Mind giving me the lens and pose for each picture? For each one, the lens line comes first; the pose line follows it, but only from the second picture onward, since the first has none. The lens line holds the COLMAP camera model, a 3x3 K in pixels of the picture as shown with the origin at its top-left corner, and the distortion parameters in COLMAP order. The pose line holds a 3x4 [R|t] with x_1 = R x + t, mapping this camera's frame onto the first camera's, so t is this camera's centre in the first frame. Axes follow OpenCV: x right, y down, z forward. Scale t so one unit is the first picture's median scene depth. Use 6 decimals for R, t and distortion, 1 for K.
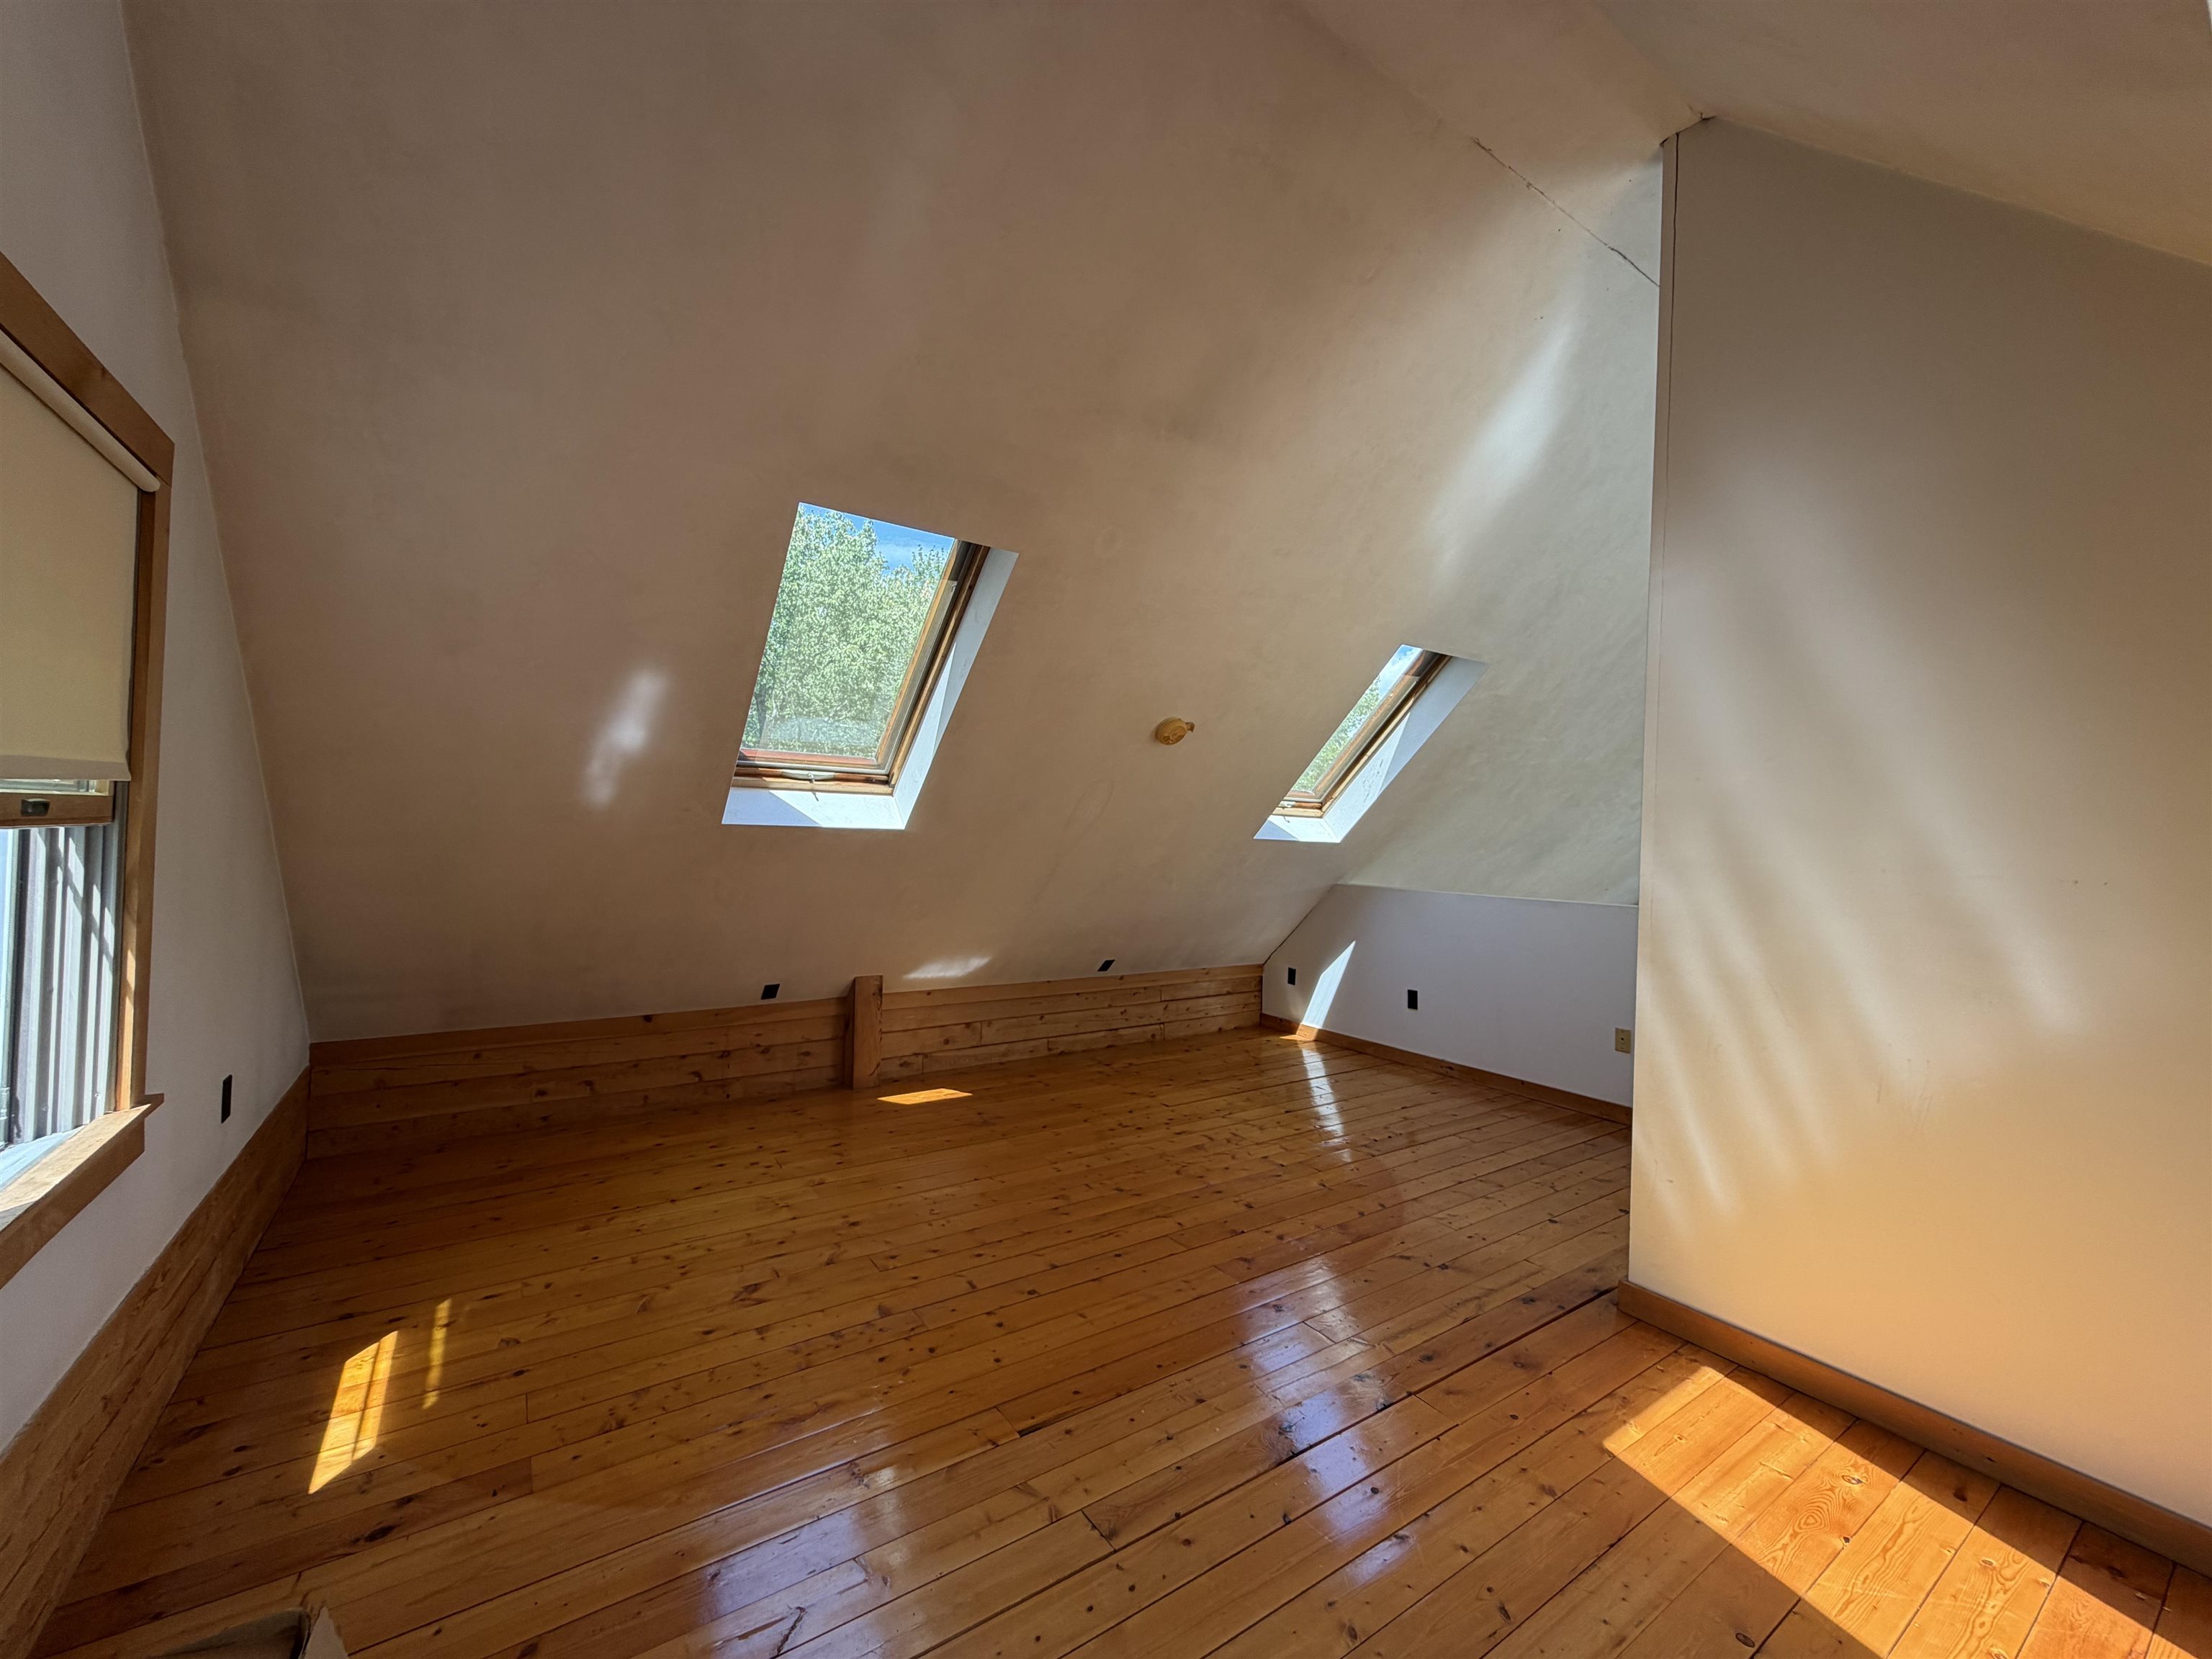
lens RADIAL K [[880.7, 0, 1102.3], [0, 880.7, 825.9], [0, 0, 1]] dist [0.000637, 0.000129]
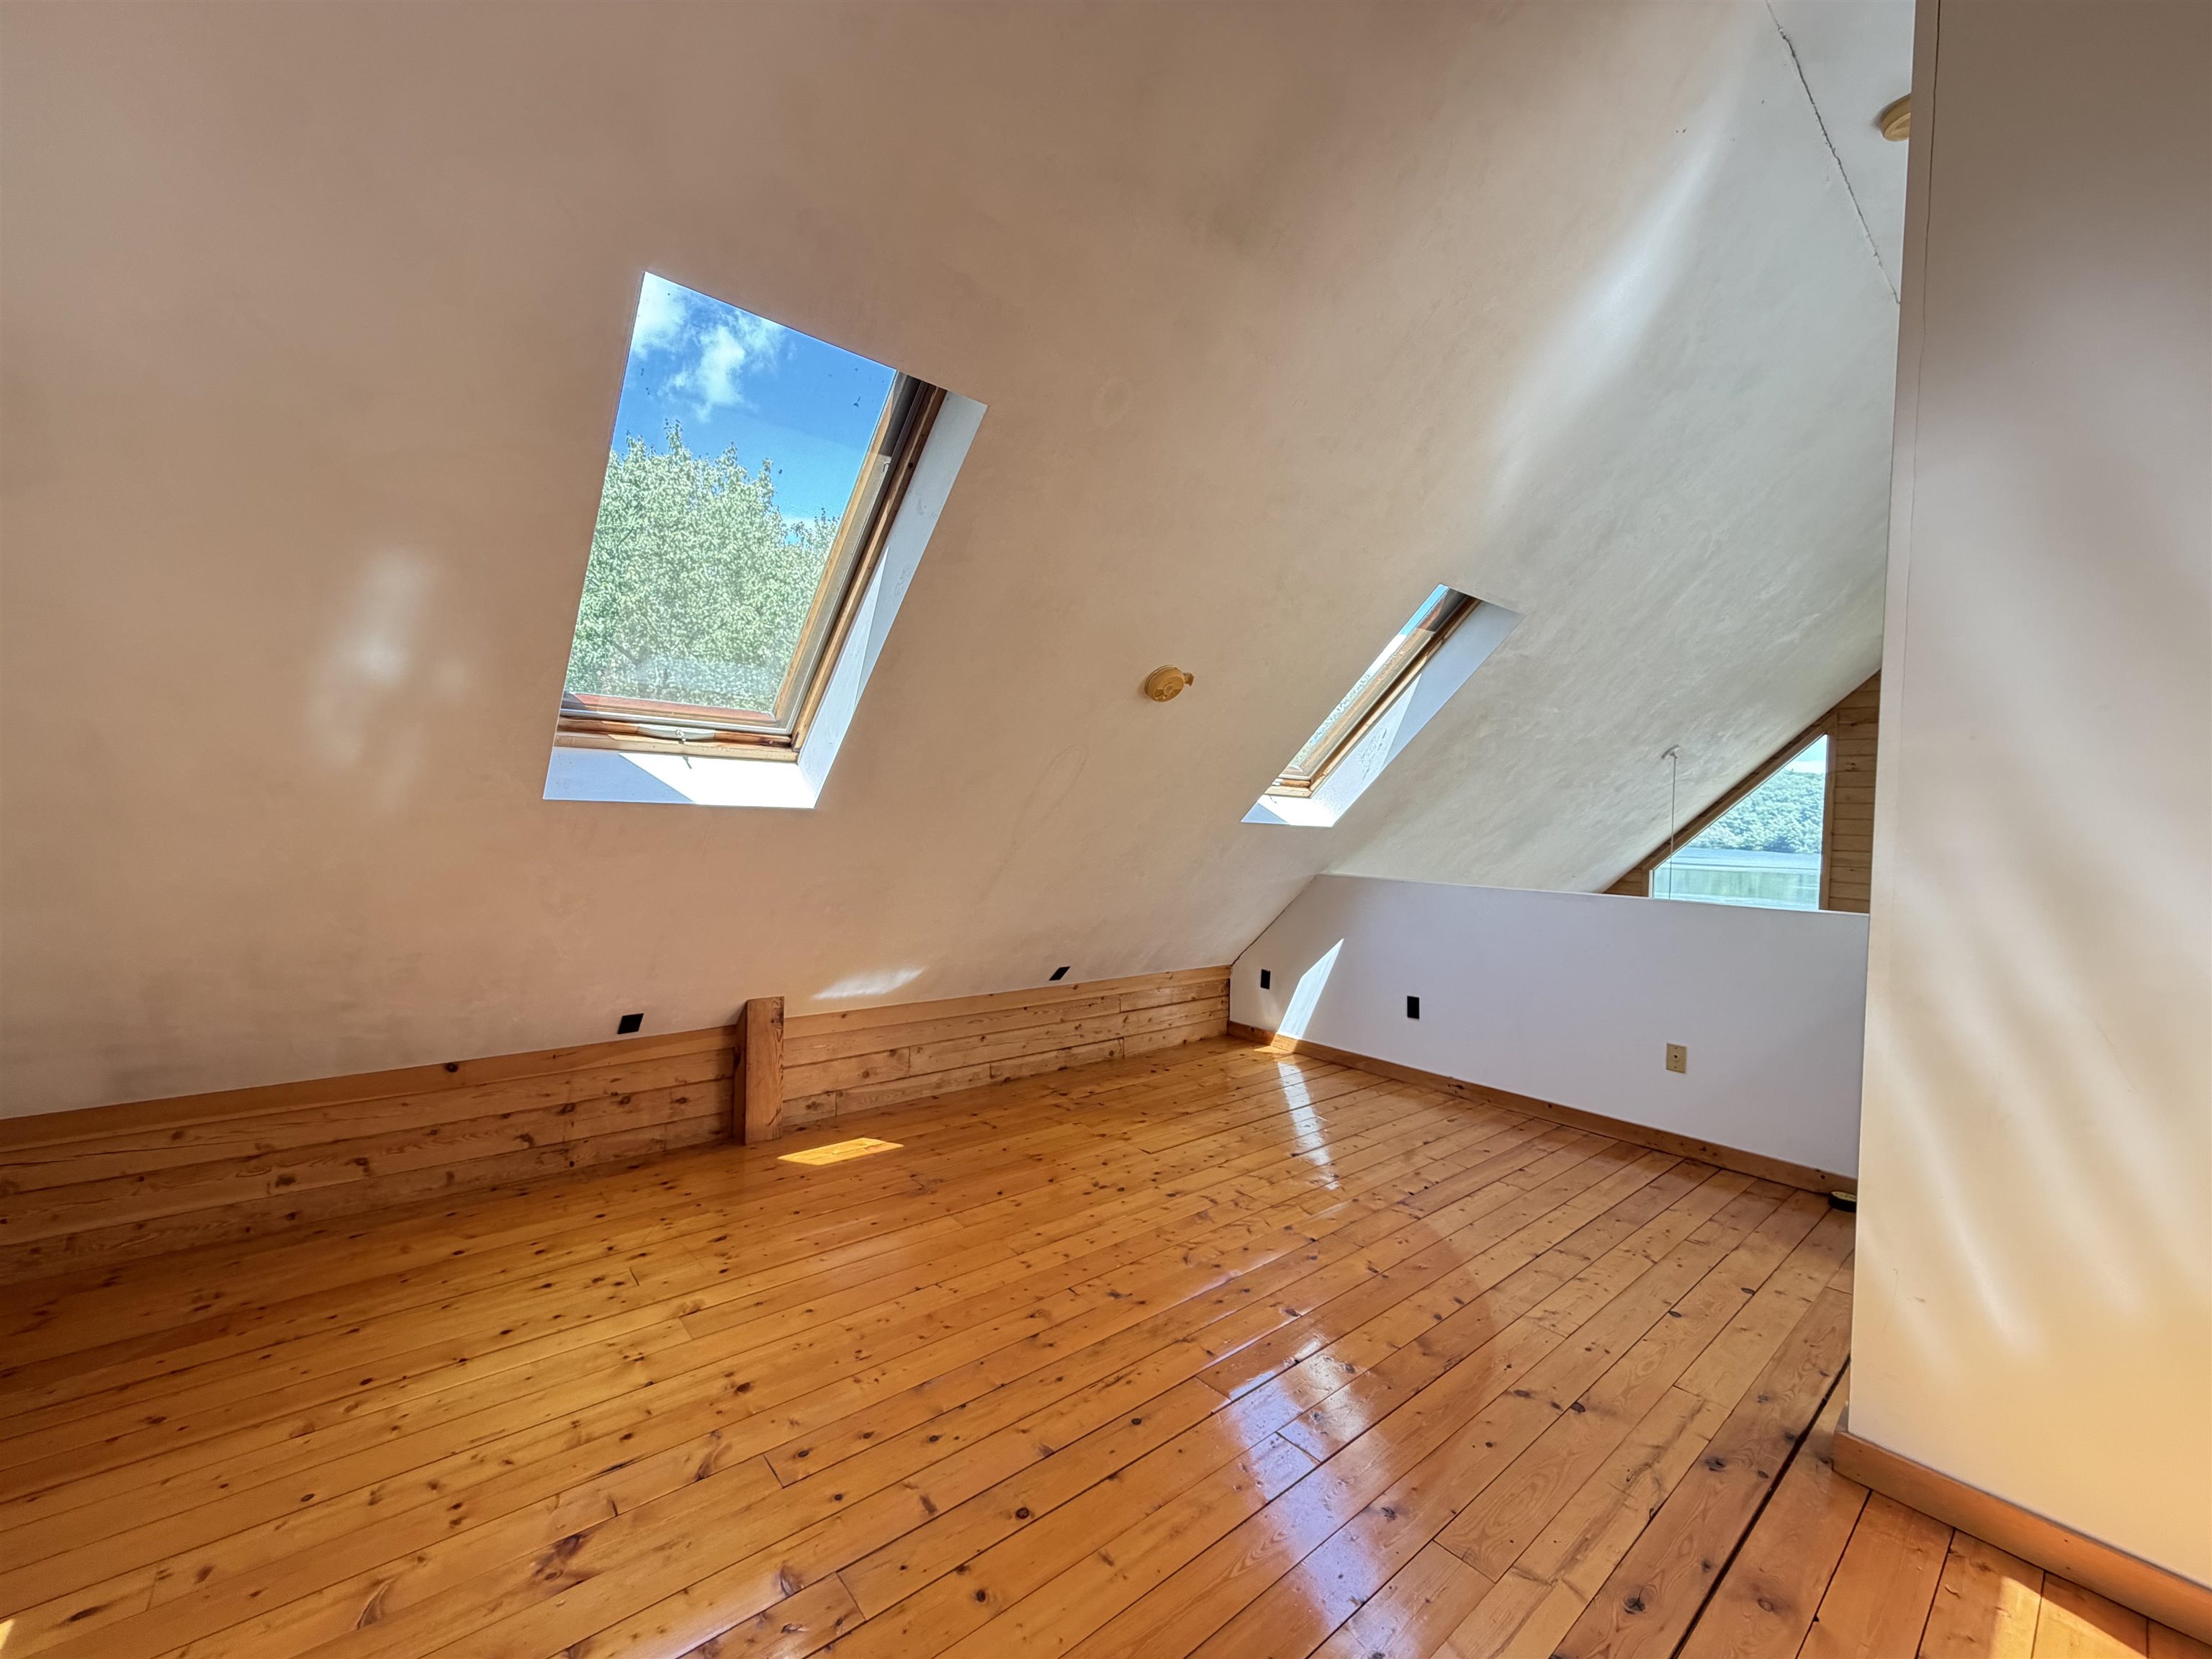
lens RADIAL K [[880.7, 0, 1100.9], [0, 880.7, 825.4], [0, 0, 1]] dist [0.000637, 0.000129]
pose [[0.994684, 0.000858, 0.102968, -0.064265], [-0.002671, 0.999844, 0.017478, 0.004849], [-0.102937, -0.017660, 0.994531, 0.251923]]
